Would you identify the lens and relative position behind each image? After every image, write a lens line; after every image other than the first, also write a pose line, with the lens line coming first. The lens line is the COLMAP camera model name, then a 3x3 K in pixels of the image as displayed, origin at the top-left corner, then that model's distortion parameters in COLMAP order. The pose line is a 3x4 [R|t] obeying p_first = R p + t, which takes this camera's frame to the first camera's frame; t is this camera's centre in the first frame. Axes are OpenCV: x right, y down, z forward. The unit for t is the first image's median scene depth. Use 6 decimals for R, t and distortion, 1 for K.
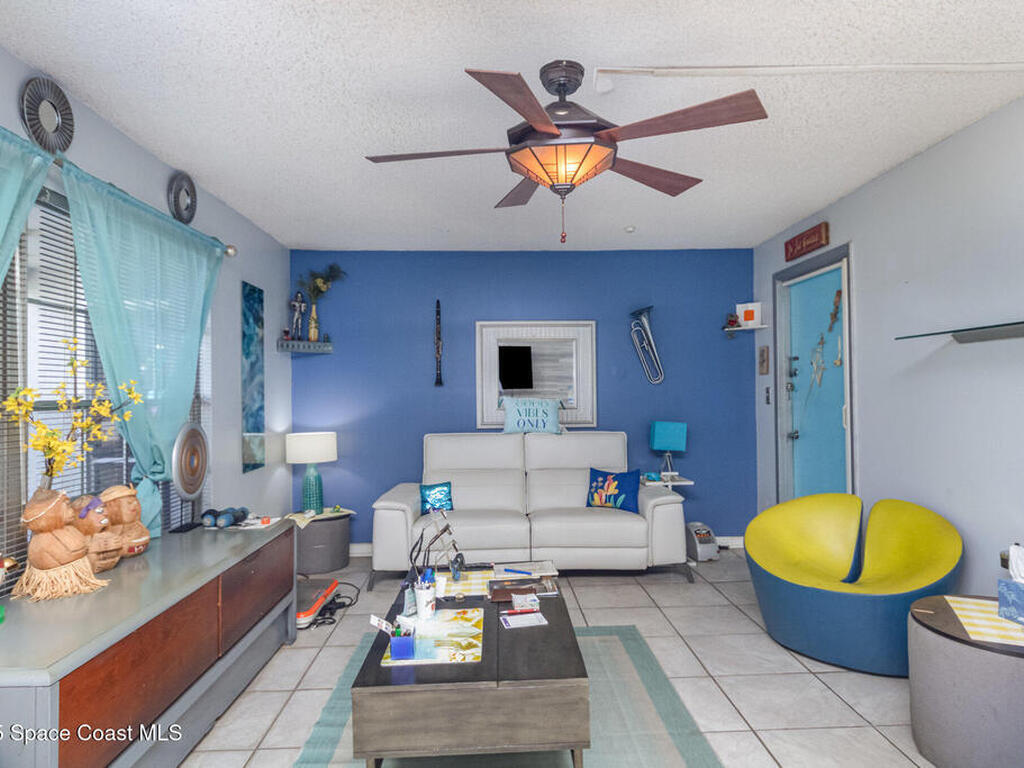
lens RADIAL K [[658.0, 0, 518.2], [0, 658.0, 387.0], [0, 0, 1]] dist [-0.000314, 0.003713]
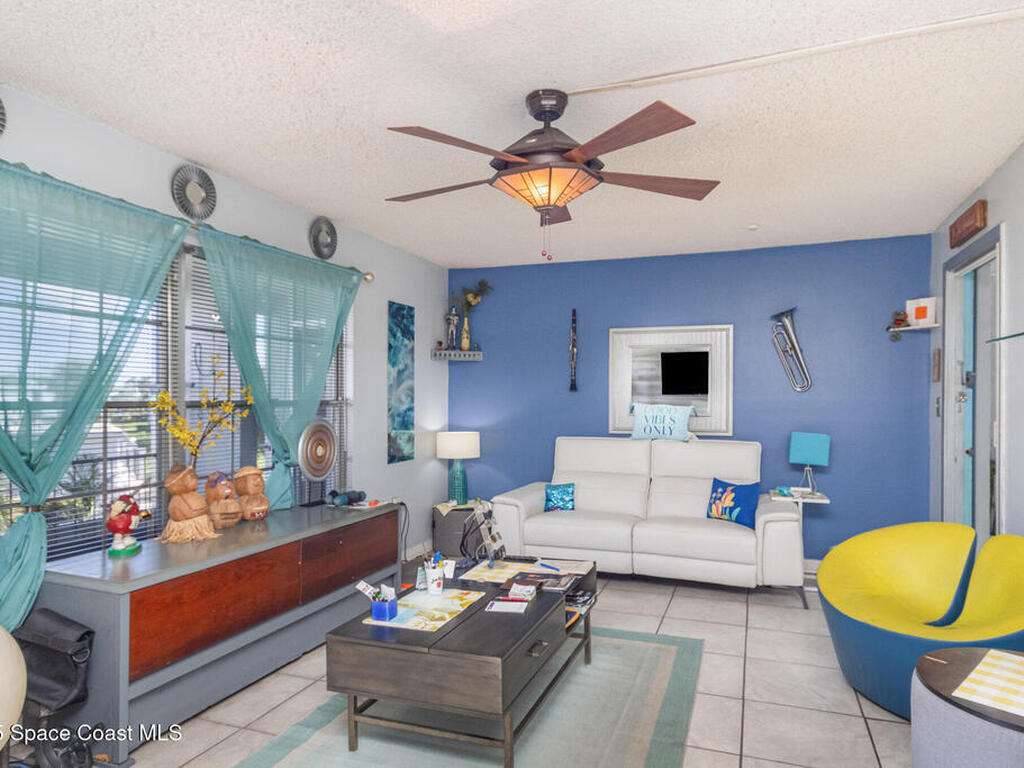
lens RADIAL K [[661.4, 0, 512.4], [0, 661.4, 401.7], [0, 0, 1]] dist [0.000560, 0.000950]
pose [[0.920604, 0.016185, -0.390161, 0.240034], [-0.009217, 0.999763, 0.019724, -0.006011], [0.390388, -0.014562, 0.920535, -0.007058]]
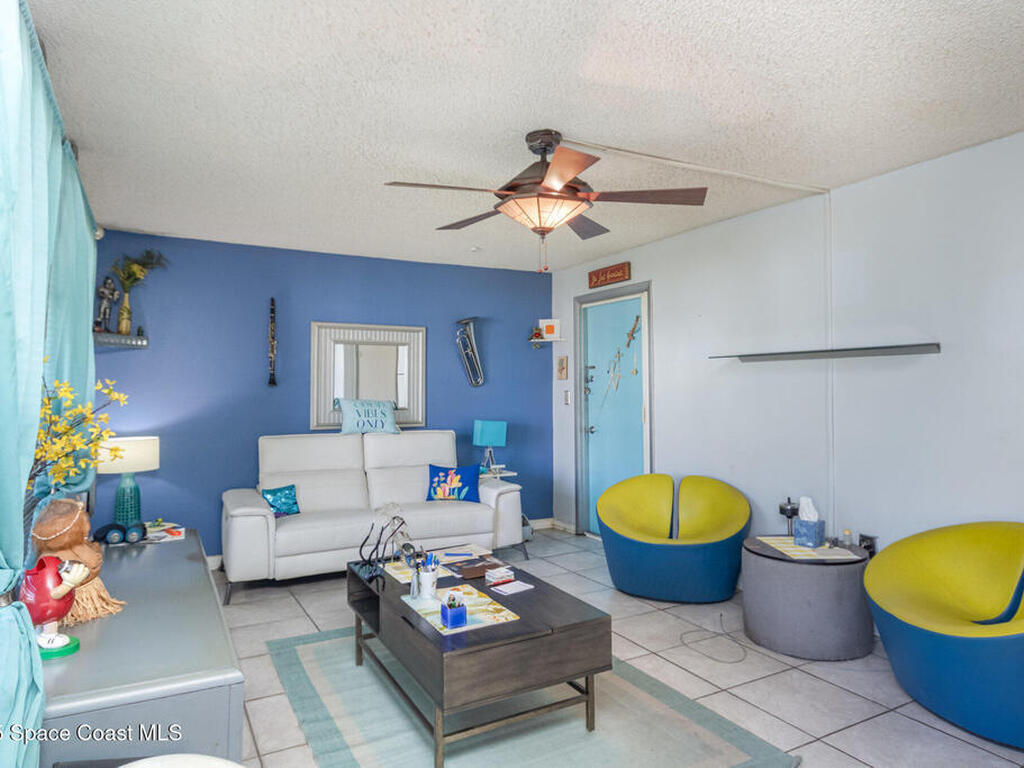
lens RADIAL K [[669.7, 0, 521.7], [0, 669.7, 361.6], [0, 0, 1]] dist [-0.002167, 0.000470]
pose [[0.888618, 0.028293, 0.457774, -0.292703], [-0.011018, 0.999124, -0.040364, -0.002590], [-0.458515, 0.030825, 0.888152, -0.050658]]
